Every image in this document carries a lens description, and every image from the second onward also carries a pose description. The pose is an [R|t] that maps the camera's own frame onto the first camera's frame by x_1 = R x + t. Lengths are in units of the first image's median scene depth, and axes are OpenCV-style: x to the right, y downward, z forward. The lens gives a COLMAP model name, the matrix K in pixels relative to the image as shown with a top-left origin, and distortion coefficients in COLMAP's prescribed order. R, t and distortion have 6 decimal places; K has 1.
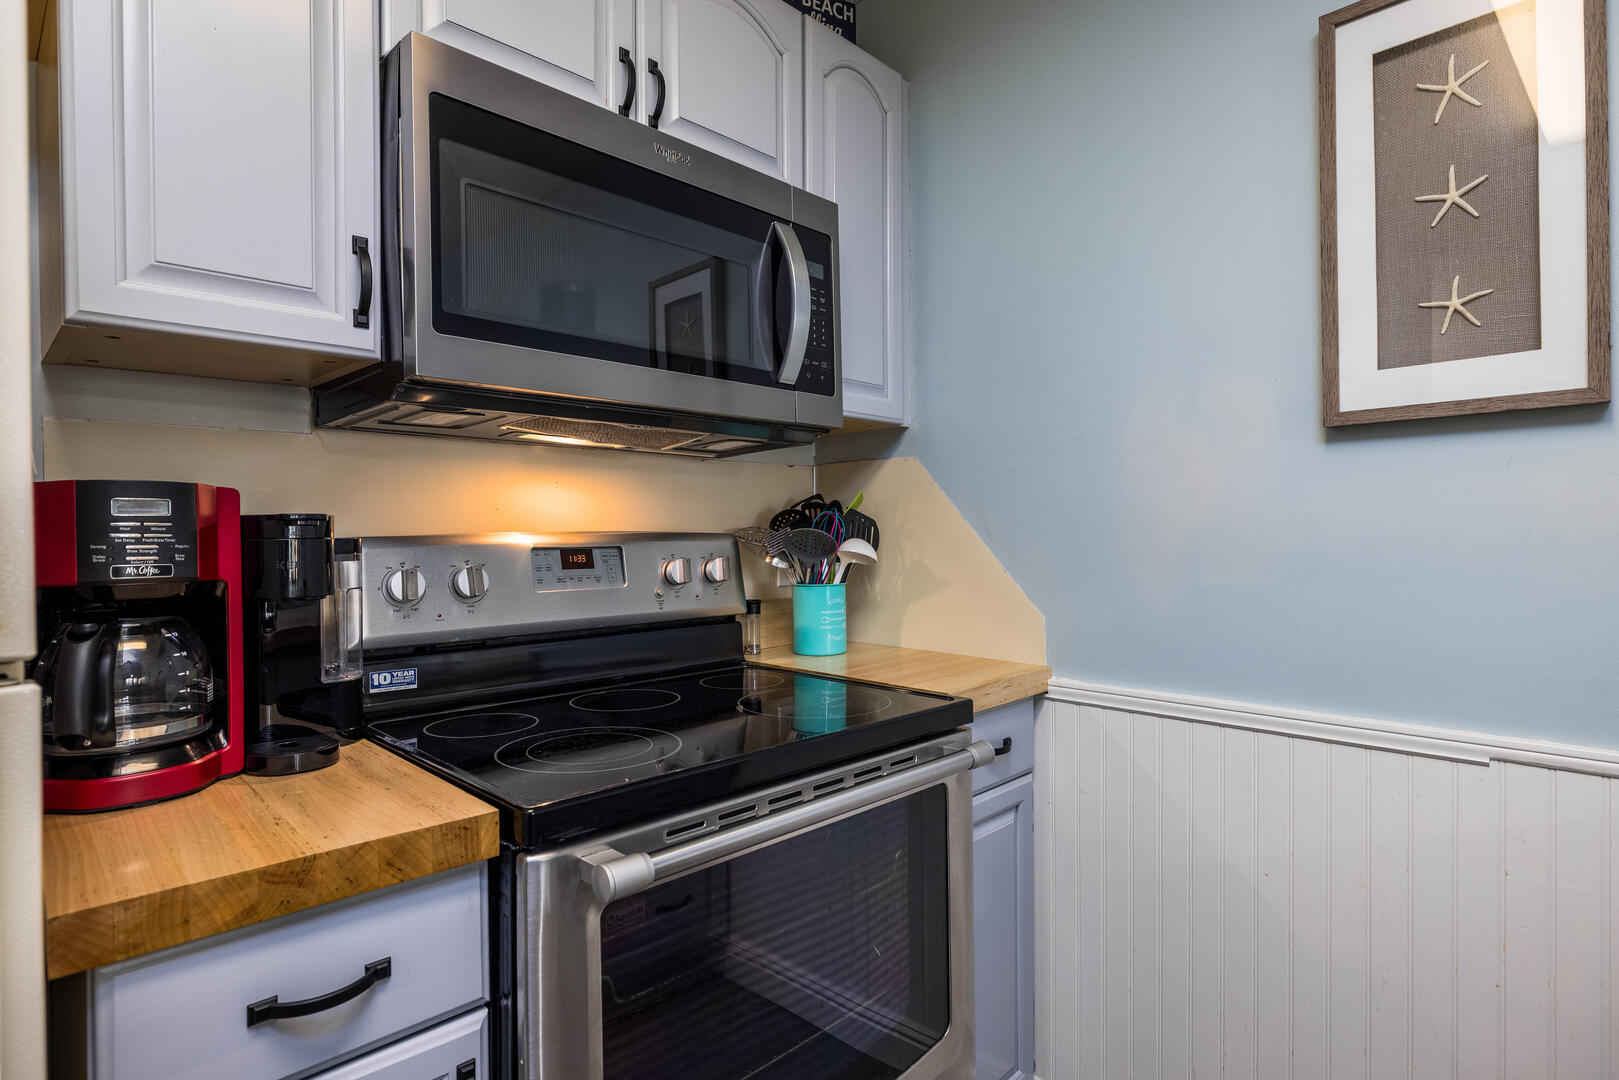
lens RADIAL K [[819.5, 0, 811.3], [0, 819.5, 537.1], [0, 0, 1]] dist [-0.003893, -0.000371]
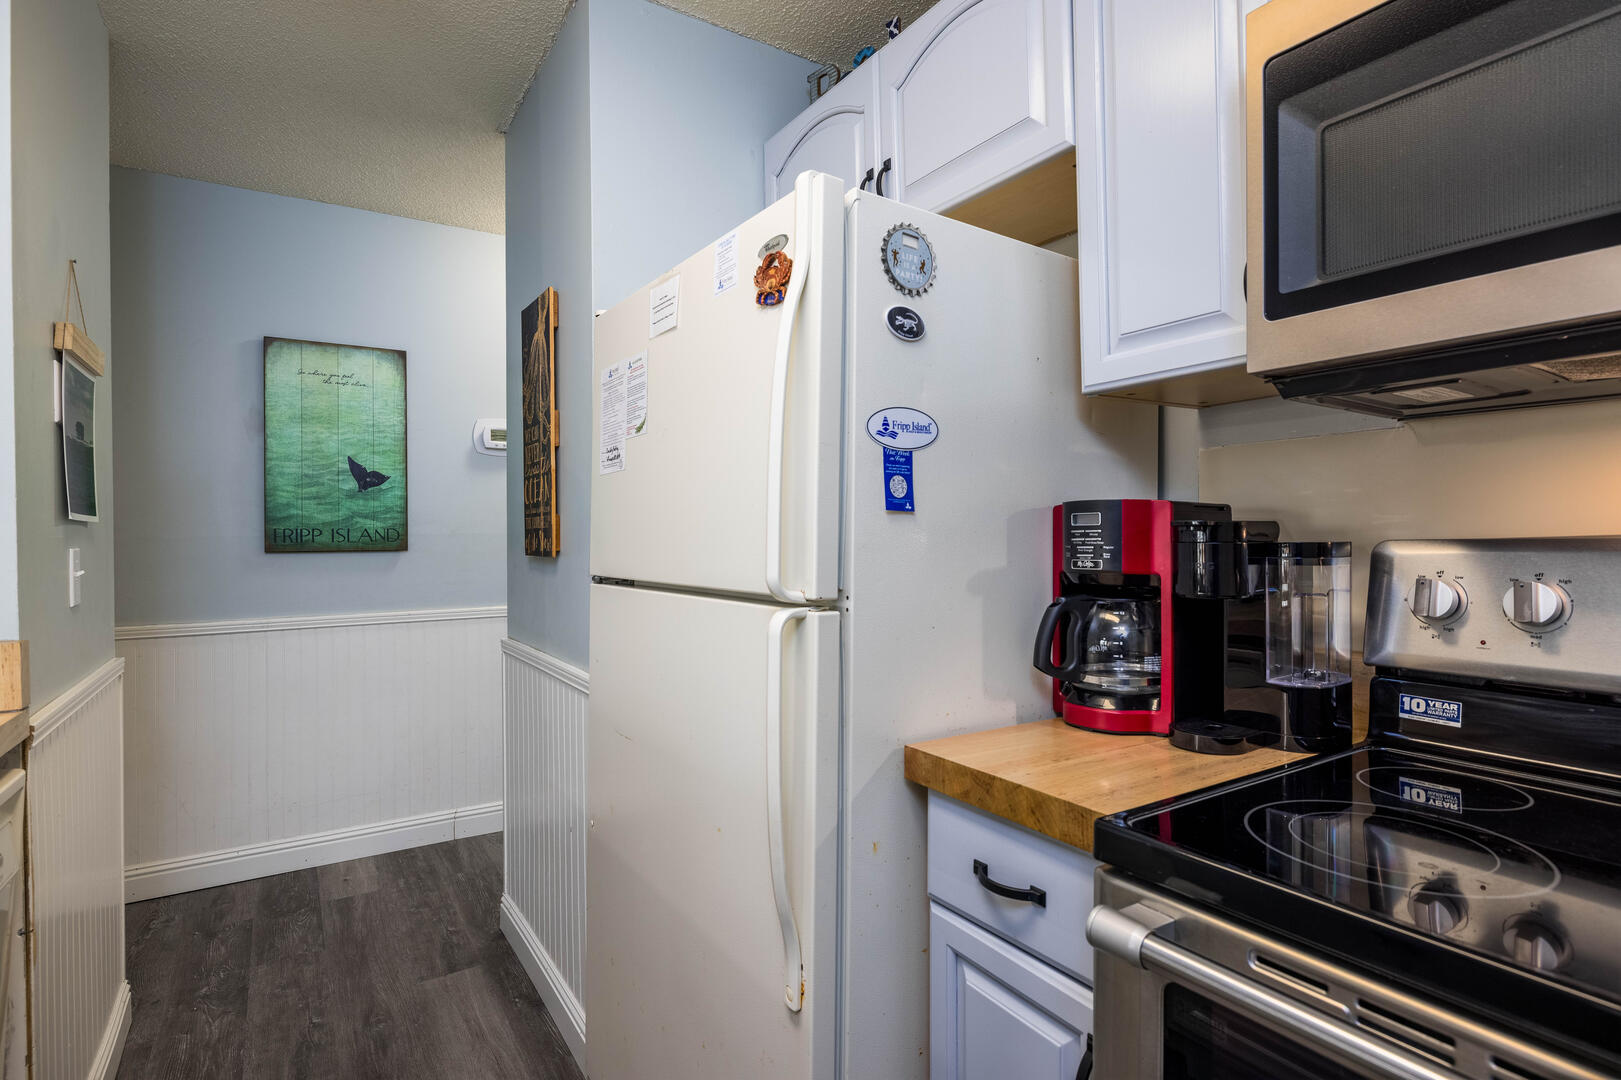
lens RADIAL K [[820.5, 0, 806.5], [0, 820.5, 534.8], [0, 0, 1]] dist [-0.003893, -0.000371]
pose [[-0.202343, 0.009459, -0.979269, 0.531372], [0.004298, 0.999952, 0.008771, -0.019344], [0.979305, -0.002434, -0.202374, 0.647149]]
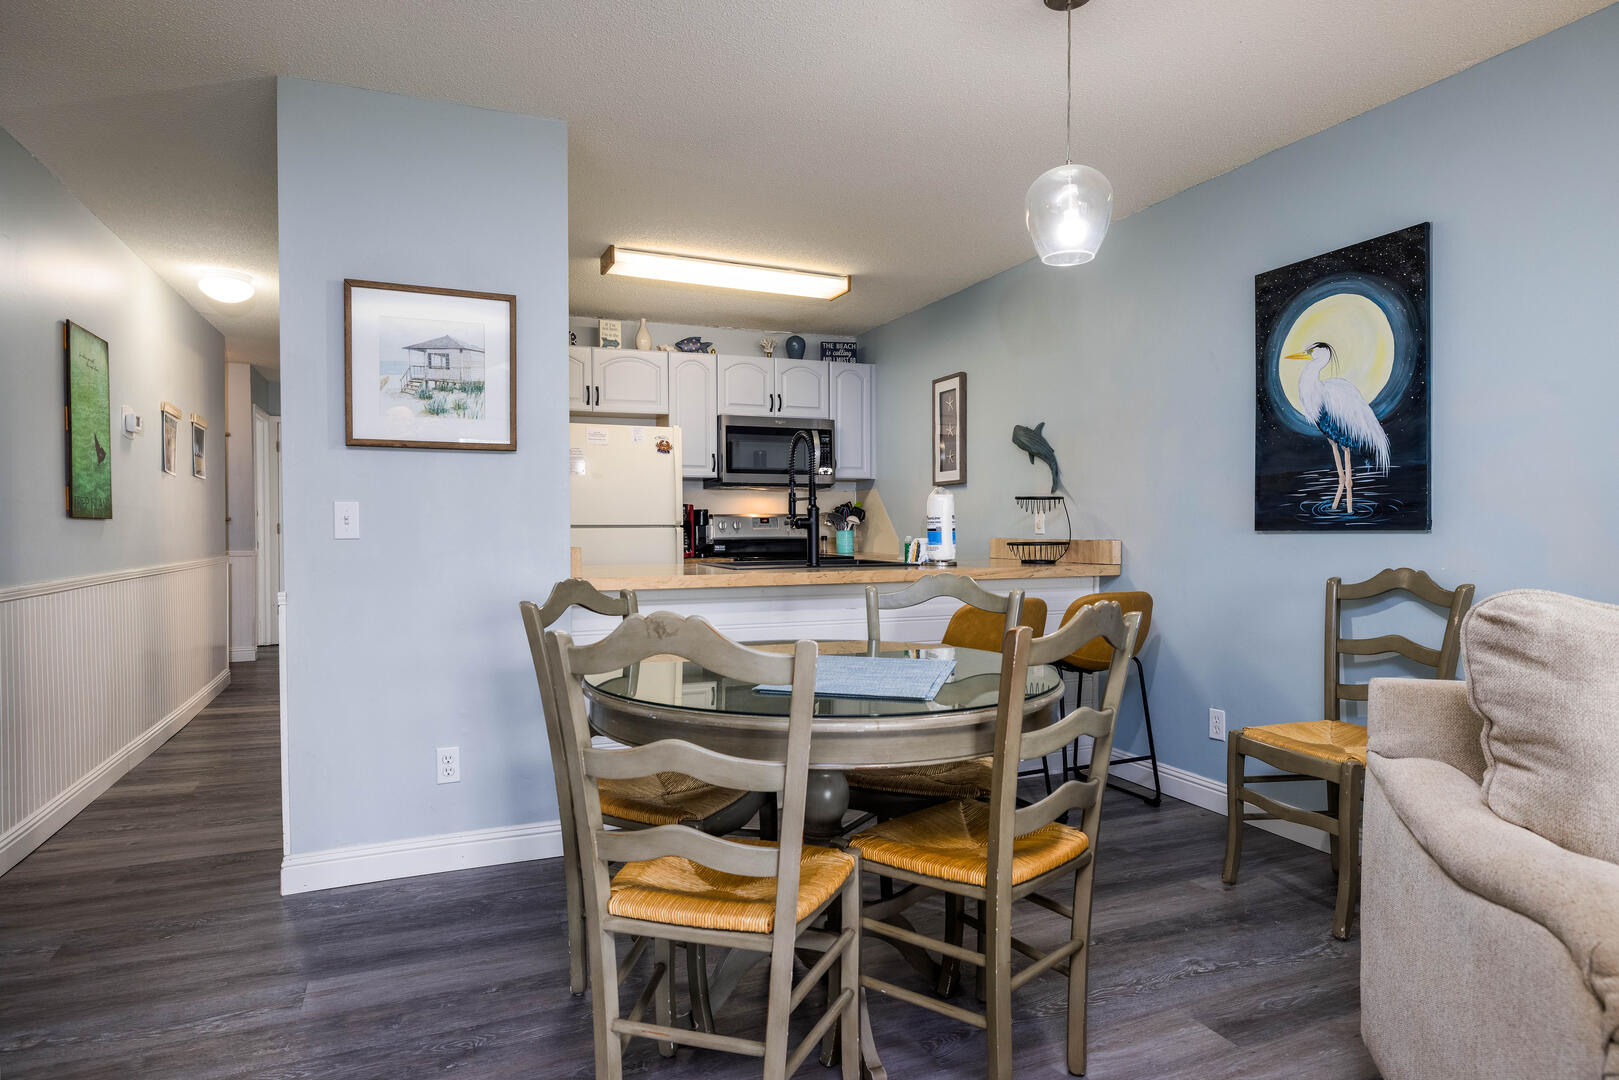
lens RADIAL K [[927.7, 0, 809.8], [0, 927.7, 541.6], [0, 0, 1]] dist [0.000139, 0.000001]
pose [[0.921629, 0.015240, -0.387774, 2.171459], [-0.008188, 0.999770, 0.019833, 0.050275], [0.387987, -0.015104, 0.921541, -3.955994]]
